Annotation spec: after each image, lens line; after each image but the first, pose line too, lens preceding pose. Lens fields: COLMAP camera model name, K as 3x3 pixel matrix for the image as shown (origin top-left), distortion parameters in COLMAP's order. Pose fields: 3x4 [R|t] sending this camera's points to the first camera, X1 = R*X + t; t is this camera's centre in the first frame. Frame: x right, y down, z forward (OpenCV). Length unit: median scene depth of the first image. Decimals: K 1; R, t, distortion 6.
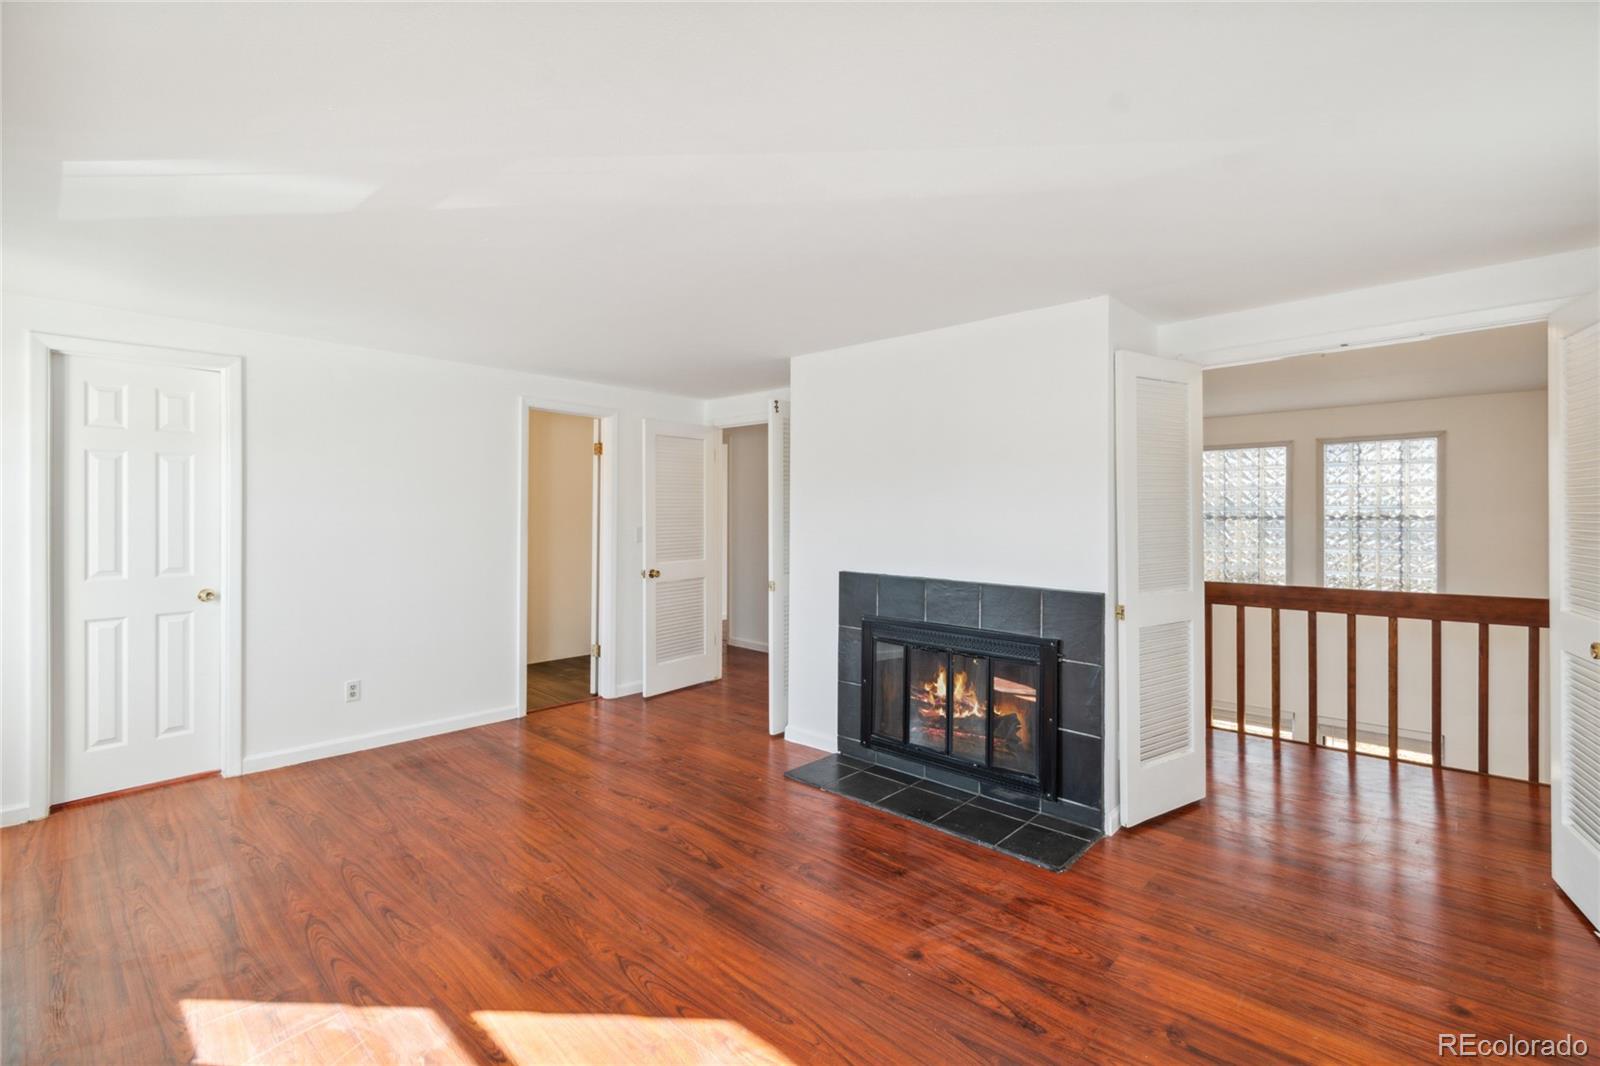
lens RADIAL K [[712.5, 0, 801.7], [0, 712.5, 518.2], [0, 0, 1]] dist [-0.000336, -0.000053]
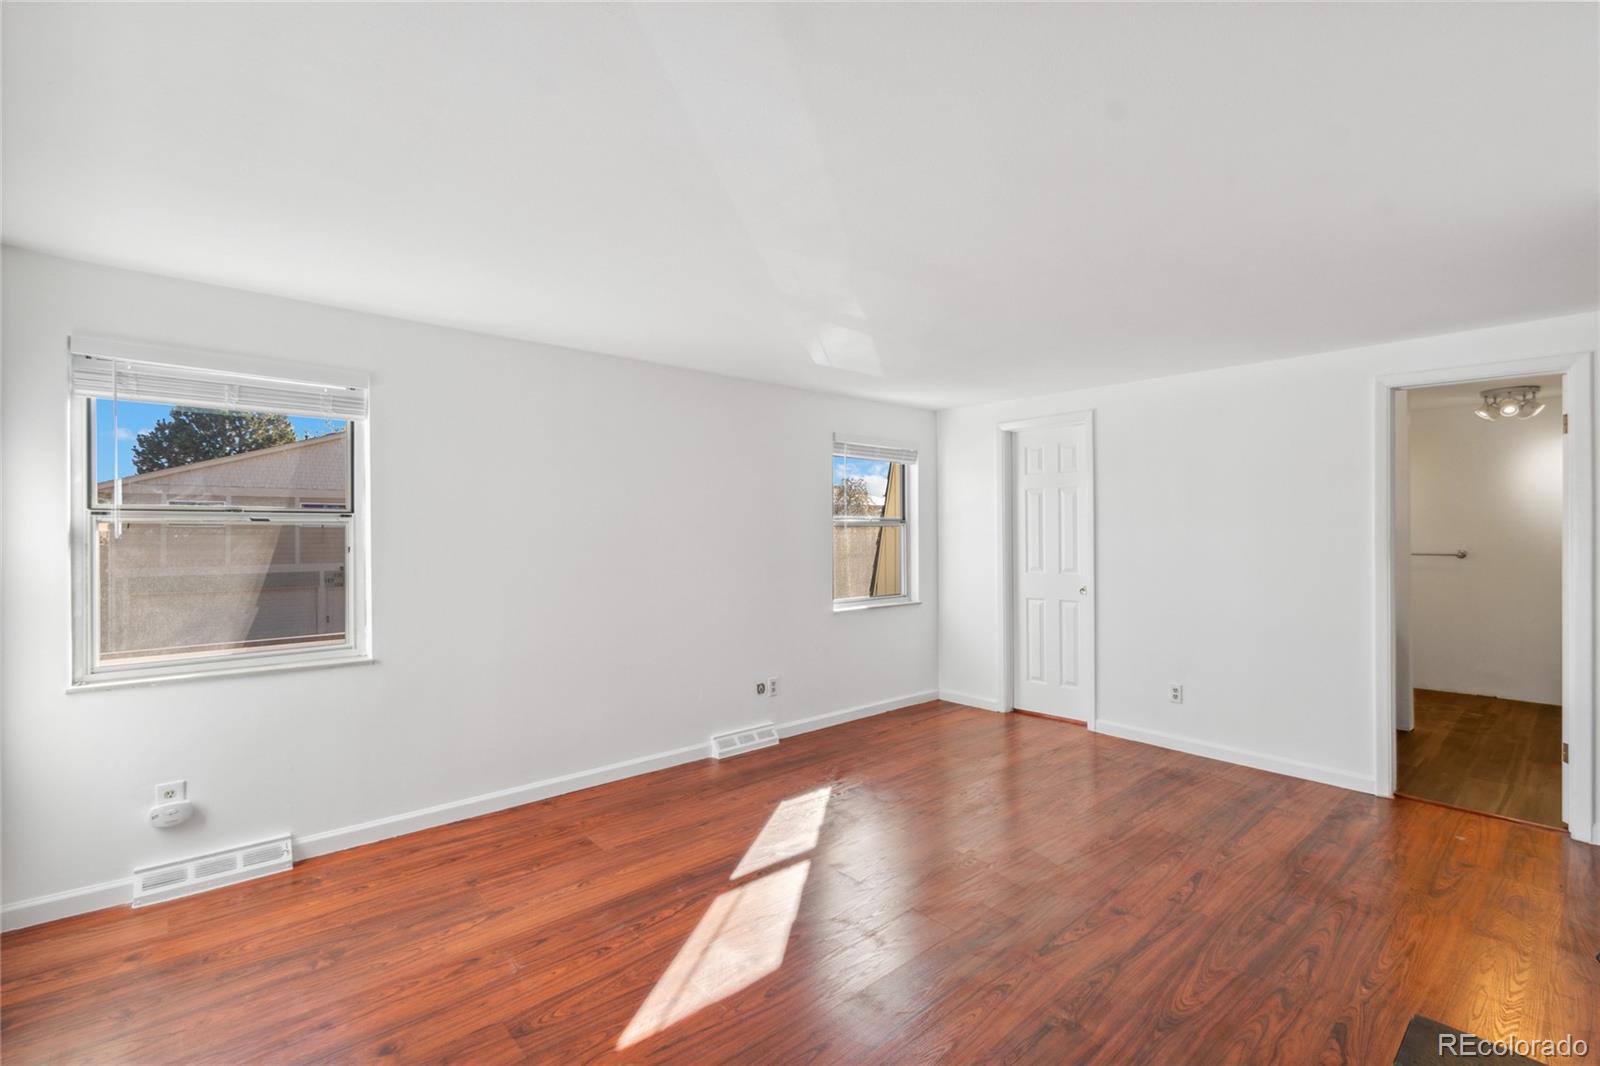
lens RADIAL K [[706.4, 0, 807.7], [0, 706.4, 532.0], [0, 0, 1]] dist [-0.000553, -0.000130]
pose [[-0.086181, 0.000292, -0.996279, 0.545609], [-0.004434, 0.999990, 0.000677, -0.001505], [0.996270, 0.004476, -0.086179, 0.596565]]
